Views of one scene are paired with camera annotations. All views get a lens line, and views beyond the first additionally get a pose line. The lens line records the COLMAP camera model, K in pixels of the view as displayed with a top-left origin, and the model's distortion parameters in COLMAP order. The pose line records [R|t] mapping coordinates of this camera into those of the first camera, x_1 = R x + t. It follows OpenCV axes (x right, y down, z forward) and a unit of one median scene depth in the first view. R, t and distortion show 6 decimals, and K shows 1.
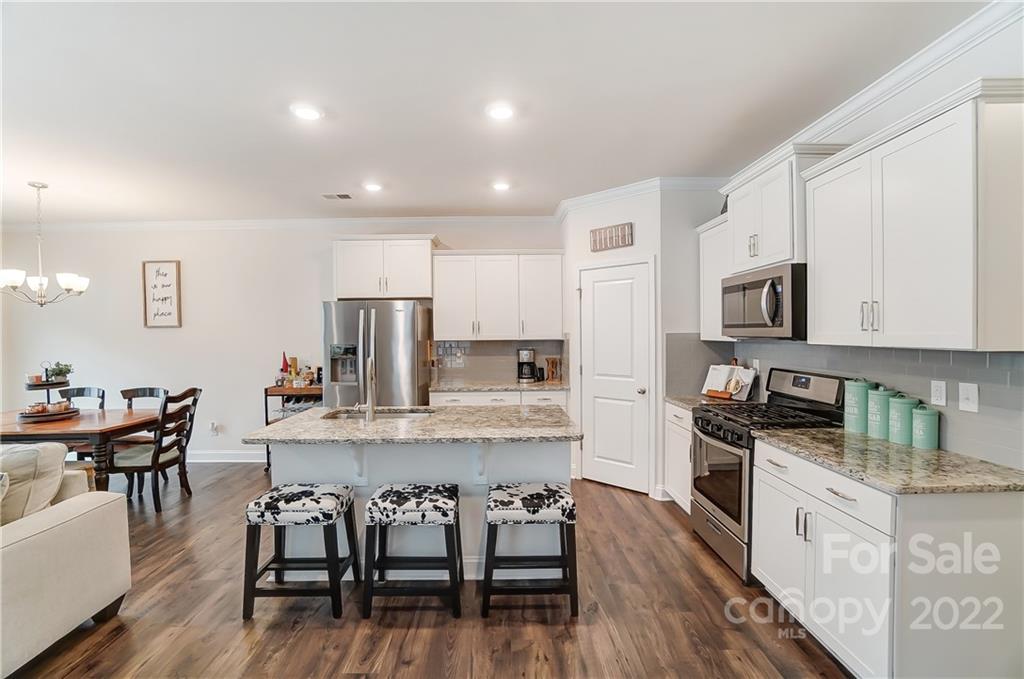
lens RADIAL K [[456.1, 0, 513.4], [0, 456.1, 339.9], [0, 0, 1]] dist [-0.058129, 0.017082]
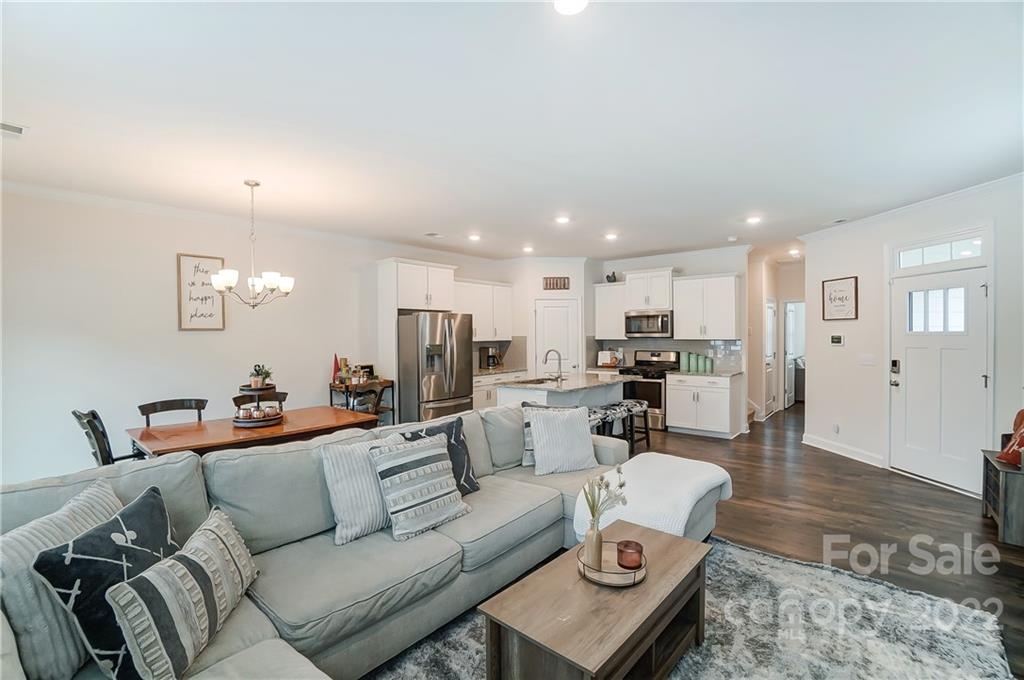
lens RADIAL K [[456.1, 0, 511.6], [0, 456.1, 338.8], [0, 0, 1]] dist [-0.058129, 0.017082]
pose [[0.668998, -0.005038, 0.743248, -1.250114], [0.015235, 0.999860, -0.006935, 0.006078], [-0.743108, 0.015963, 0.668981, -0.081486]]
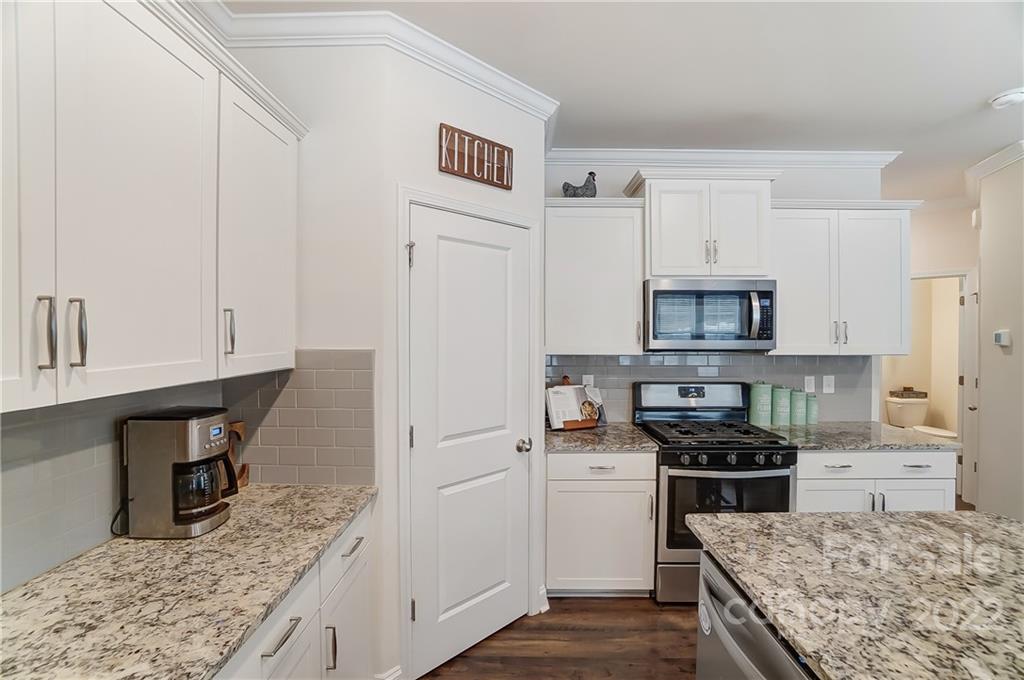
lens RADIAL K [[456.1, 0, 513.2], [0, 456.1, 329.0], [0, 0, 1]] dist [-0.058129, 0.017082]
pose [[0.045966, 0.013123, 0.998857, -0.282695], [0.013093, 0.999820, -0.013738, -0.028451], [-0.998857, 0.013710, 0.045786, 0.934336]]
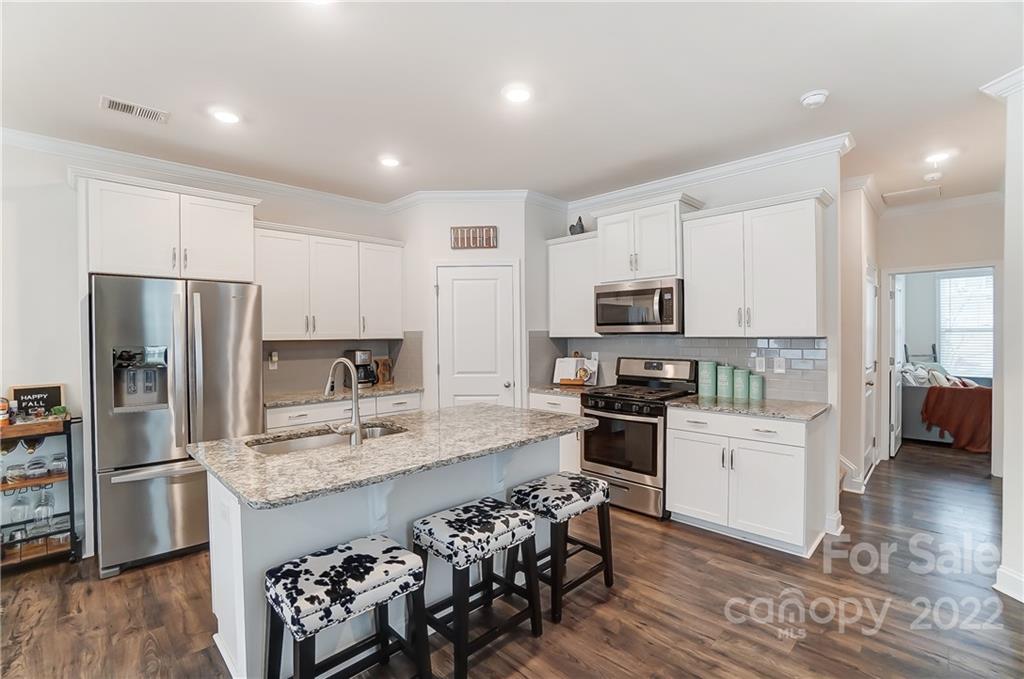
lens RADIAL K [[456.1, 0, 511.4], [0, 456.1, 339.1], [0, 0, 1]] dist [-0.058129, 0.017082]
pose [[0.728091, -0.005693, 0.685457, -0.424547], [0.013706, 0.999887, -0.006255, 0.010903], [-0.685344, 0.013949, 0.728086, 0.197785]]
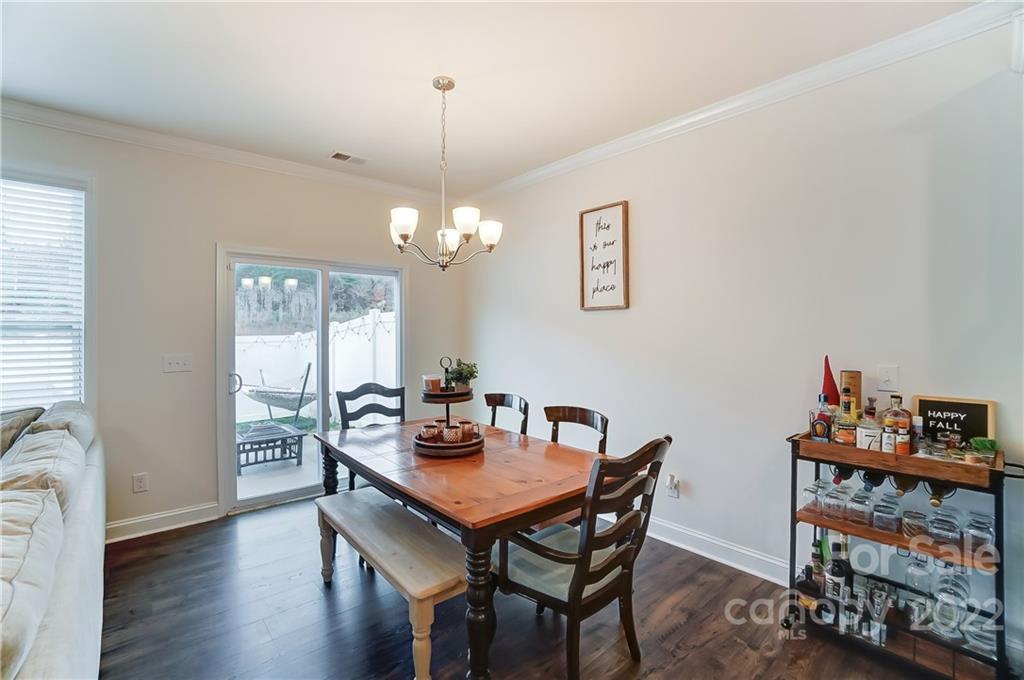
lens RADIAL K [[456.1, 0, 510.3], [0, 456.1, 331.3], [0, 0, 1]] dist [-0.058129, 0.017082]
pose [[0.635897, 0.009827, -0.771711, -0.440330], [-0.020402, 0.999784, -0.004081, 0.011100], [0.771504, 0.018340, 0.635960, 0.569102]]
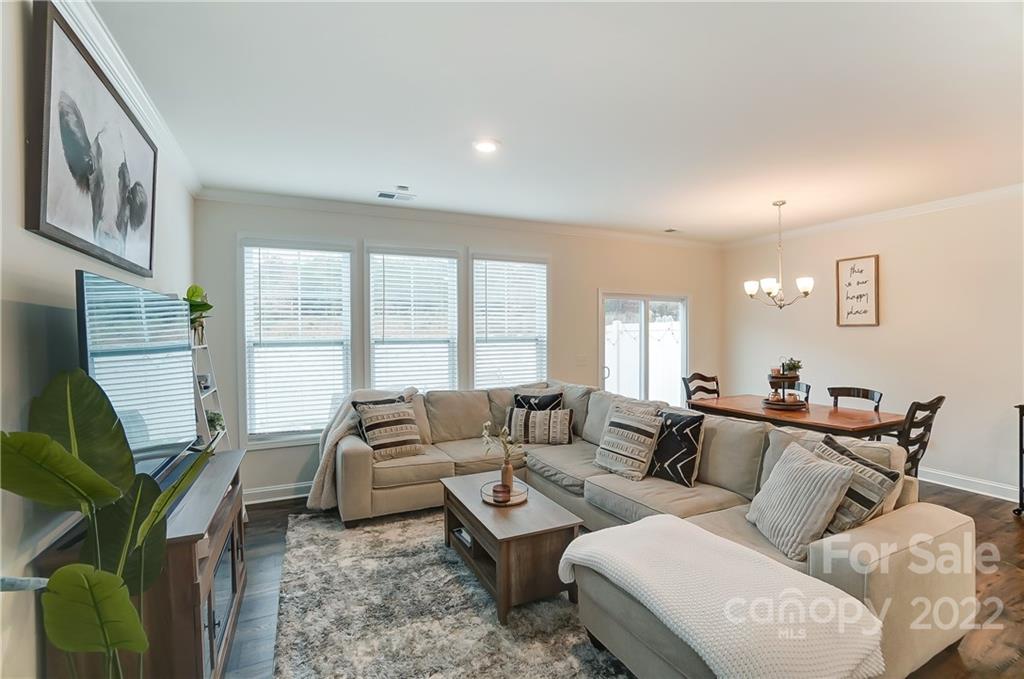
lens RADIAL K [[456.1, 0, 502.9], [0, 456.1, 343.6], [0, 0, 1]] dist [-0.058129, 0.017082]
pose [[0.405708, 0.029441, -0.913528, -0.263423], [-0.012991, 0.999566, 0.026445, -0.006329], [0.913910, 0.001139, 0.405914, -0.124076]]
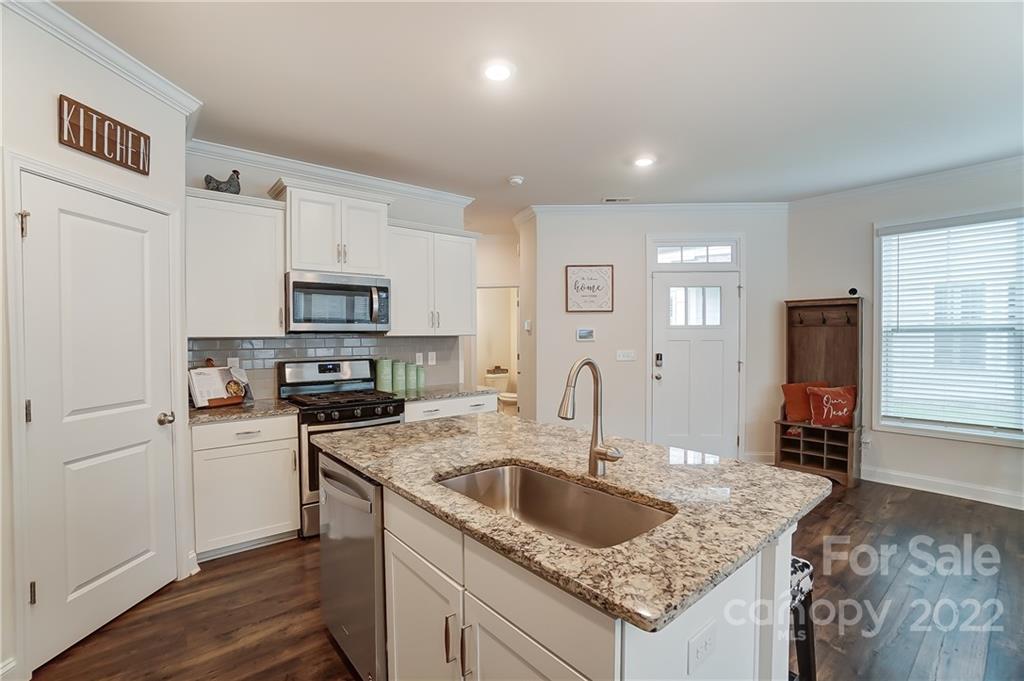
lens RADIAL K [[456.1, 0, 509.1], [0, 456.1, 341.9], [0, 0, 1]] dist [-0.058129, 0.017082]
pose [[-0.612939, 0.000303, 0.790131, -0.453642], [0.024546, 0.999525, 0.018657, 0.006769], [-0.789749, 0.030830, -0.612655, 0.945697]]
